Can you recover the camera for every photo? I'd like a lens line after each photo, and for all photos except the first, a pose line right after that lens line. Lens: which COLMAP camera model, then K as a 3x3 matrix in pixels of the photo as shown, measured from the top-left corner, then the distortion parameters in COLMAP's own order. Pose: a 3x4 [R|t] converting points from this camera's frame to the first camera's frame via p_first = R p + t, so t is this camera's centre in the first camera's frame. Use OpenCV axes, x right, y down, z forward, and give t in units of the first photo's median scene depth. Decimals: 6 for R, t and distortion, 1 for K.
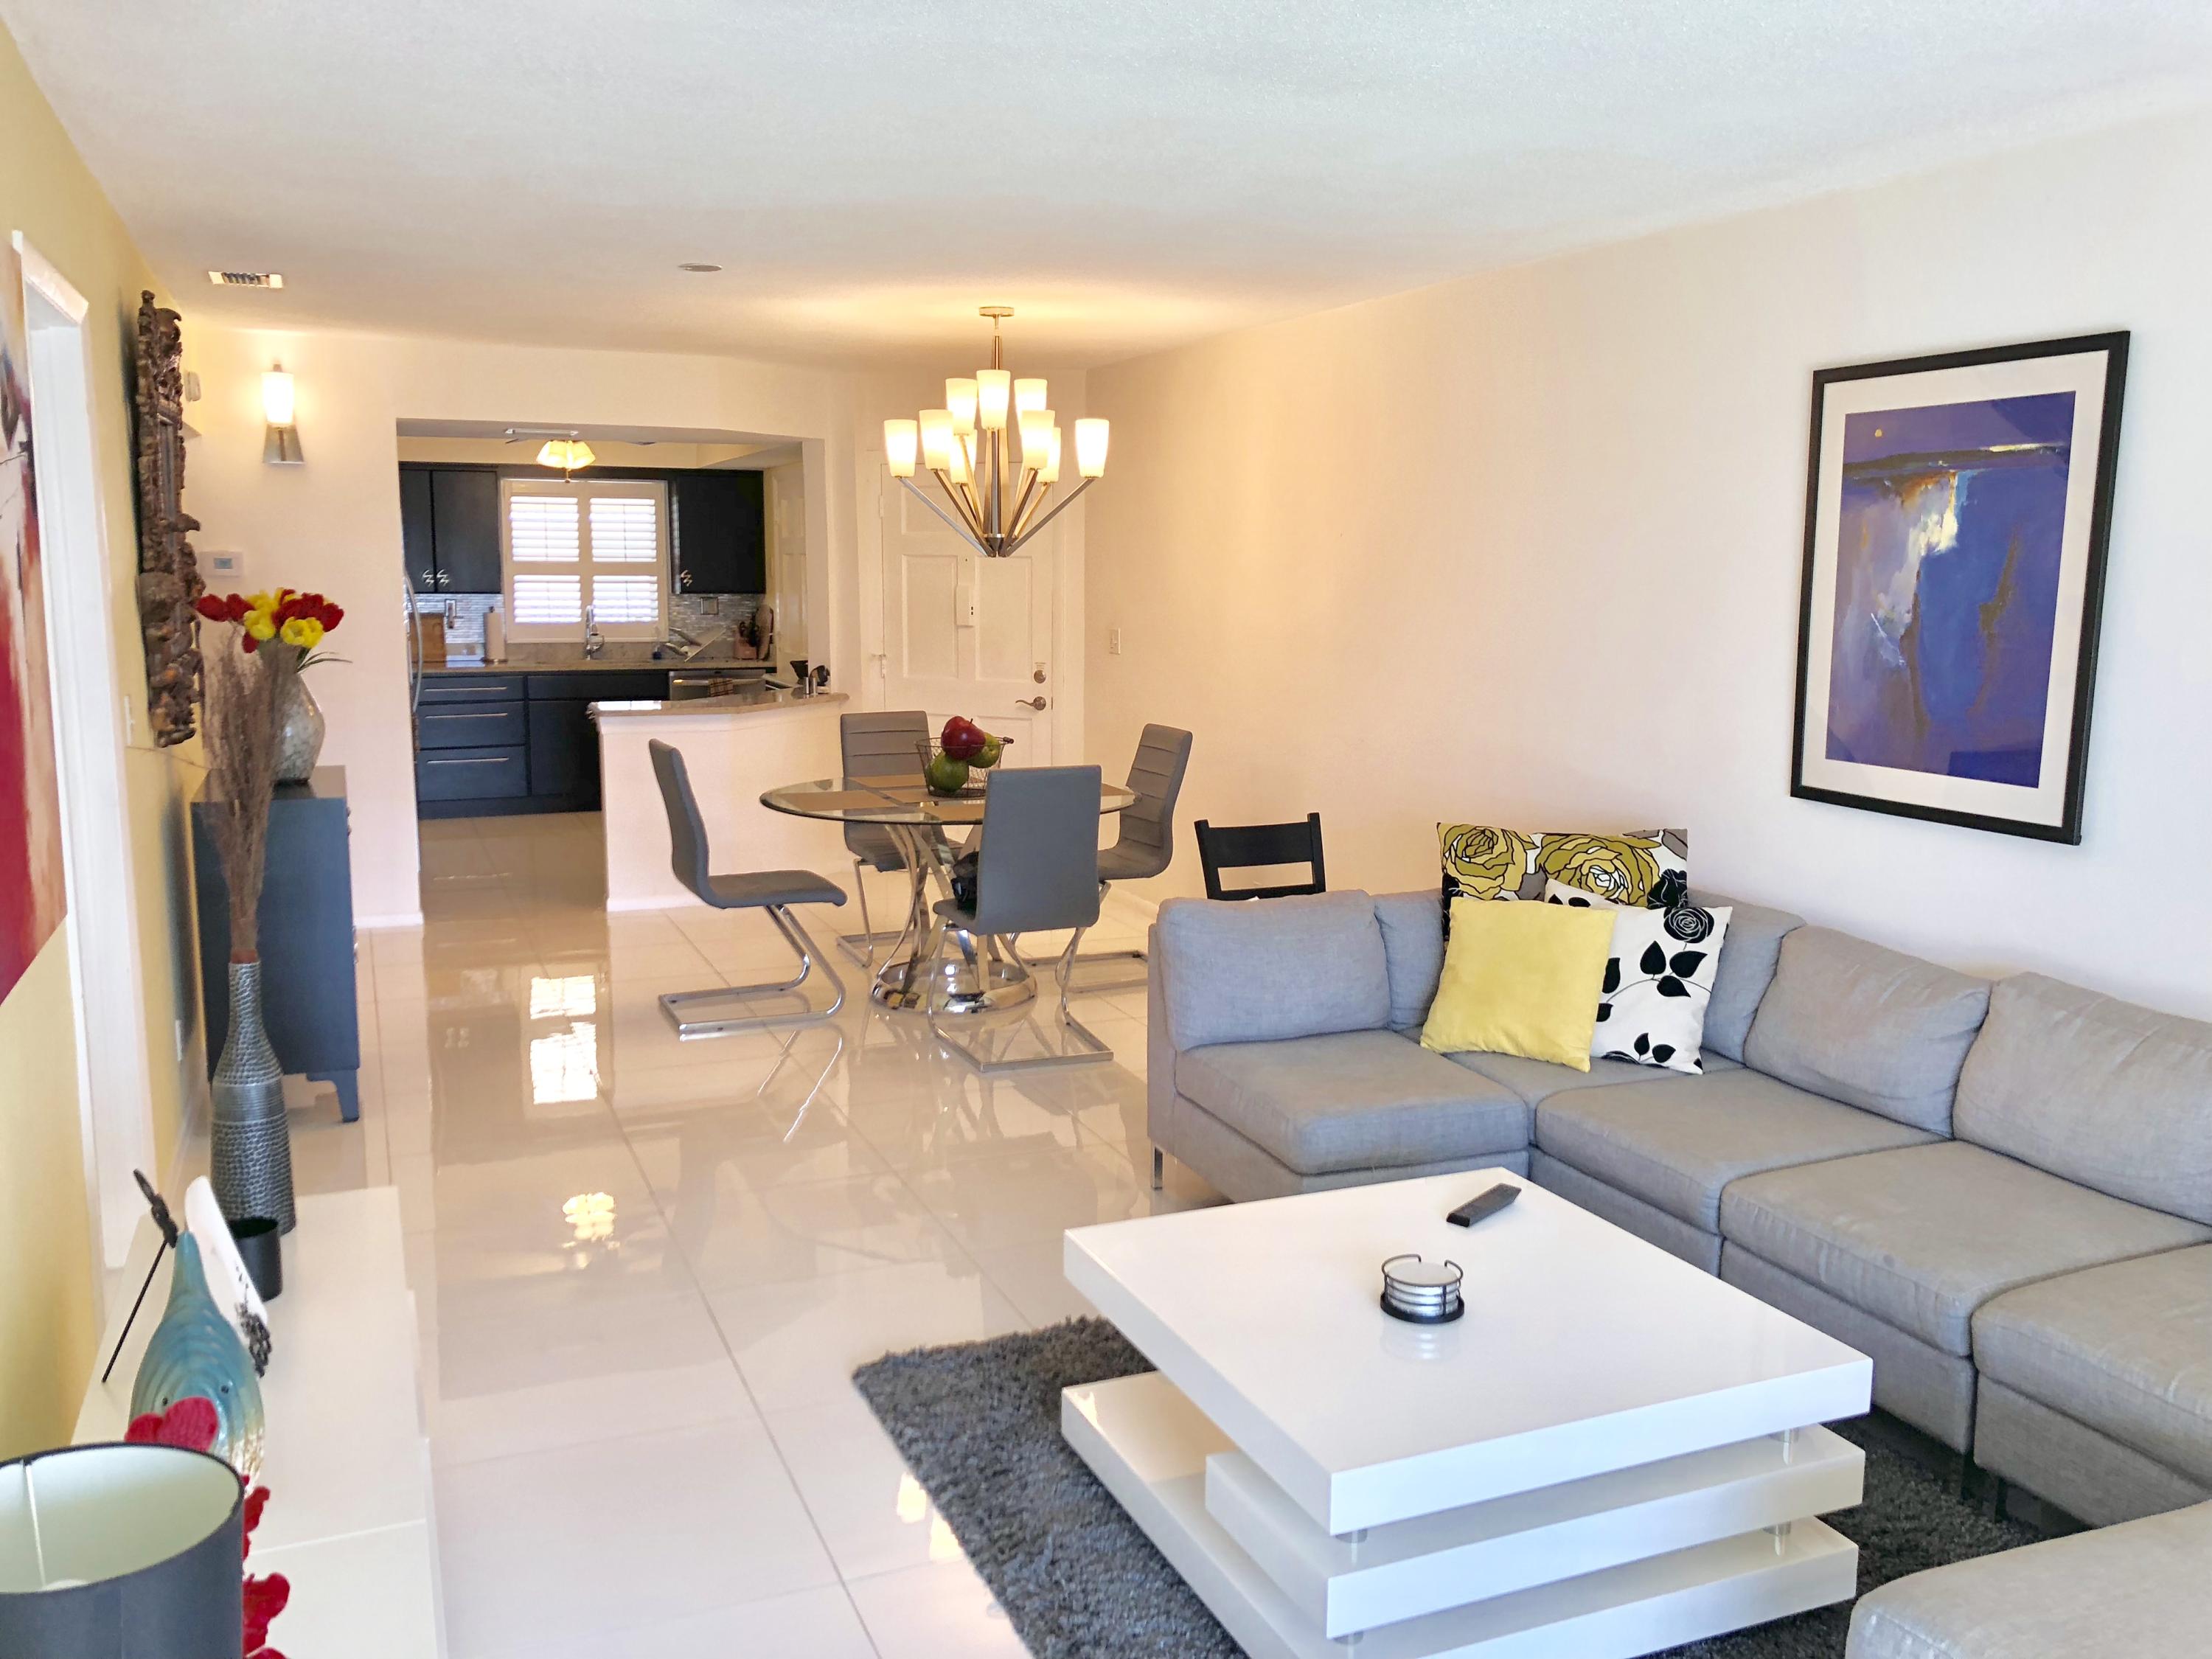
lens RADIAL K [[1822.5, 0, 1106.0], [0, 1822.5, 829.5], [0, 0, 1]] dist [0.015137, 0.089357]
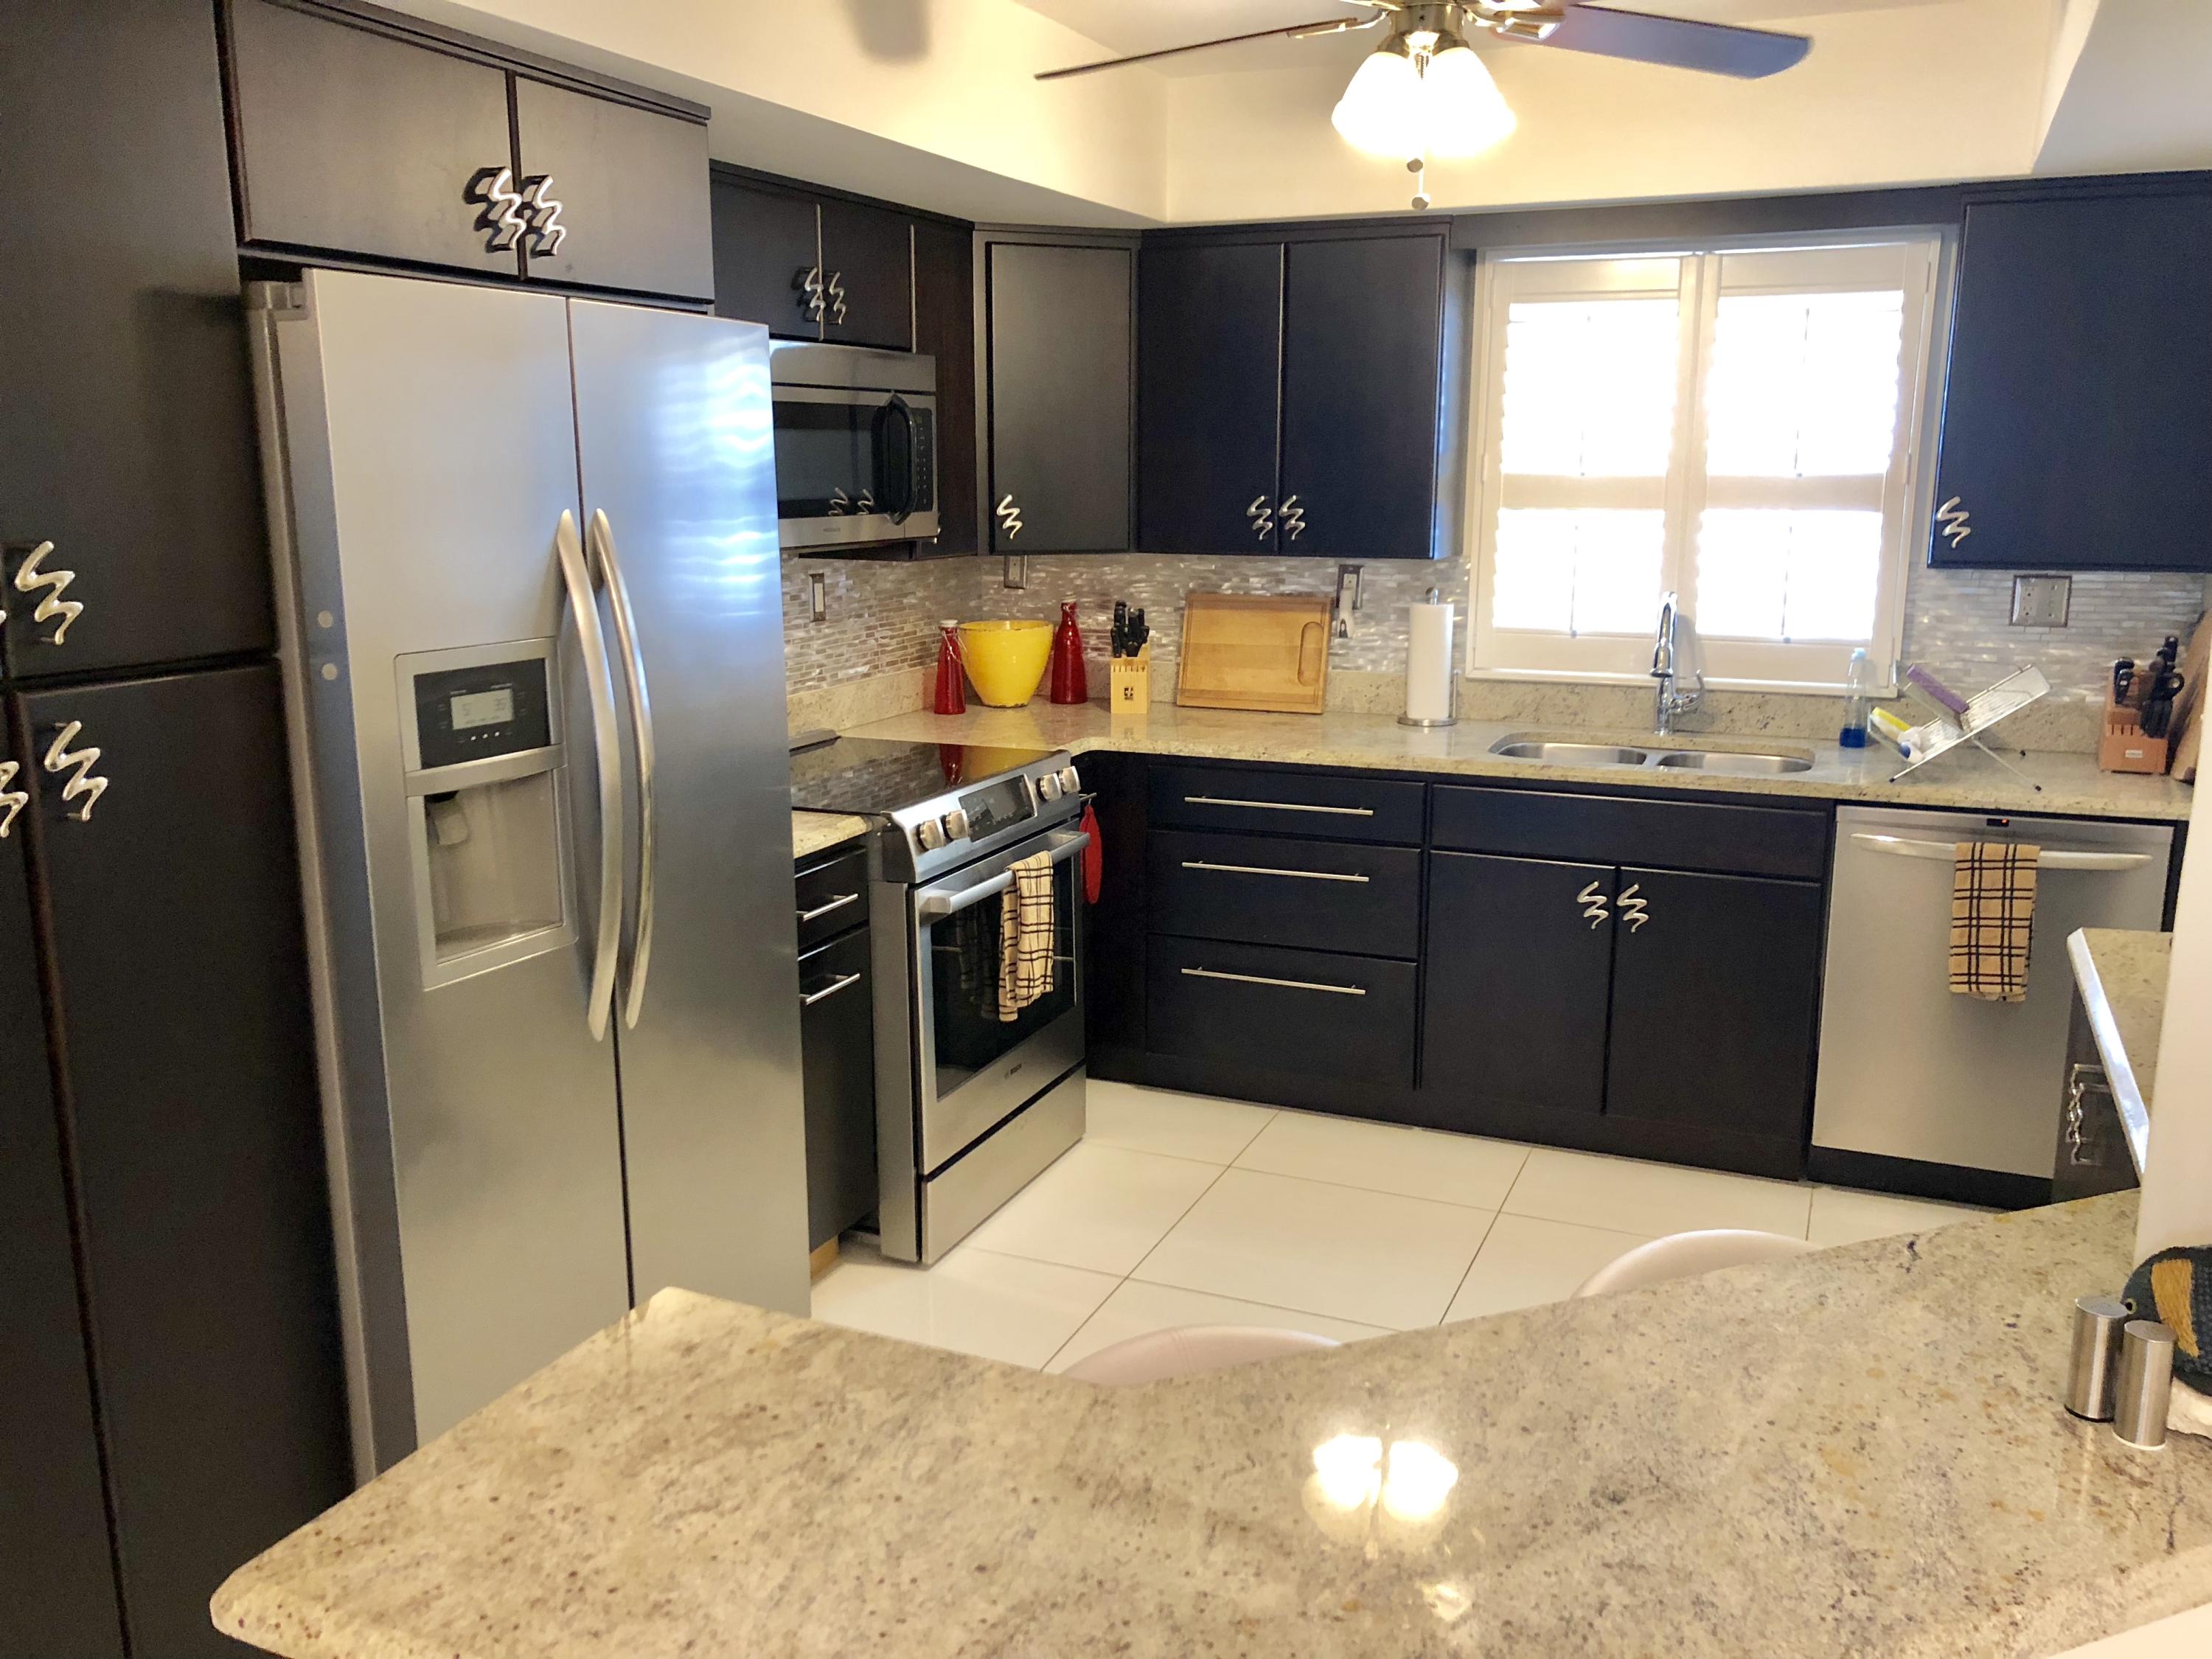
lens RADIAL K [[1822.5, 0, 1106.0], [0, 1822.5, 829.5], [0, 0, 1]] dist [0.015137, 0.089357]
pose [[0.696115, 0.144563, -0.703225, -0.092364], [-0.104366, 0.989489, 0.100100, -0.098893], [0.710304, 0.003711, 0.703885, 0.648144]]
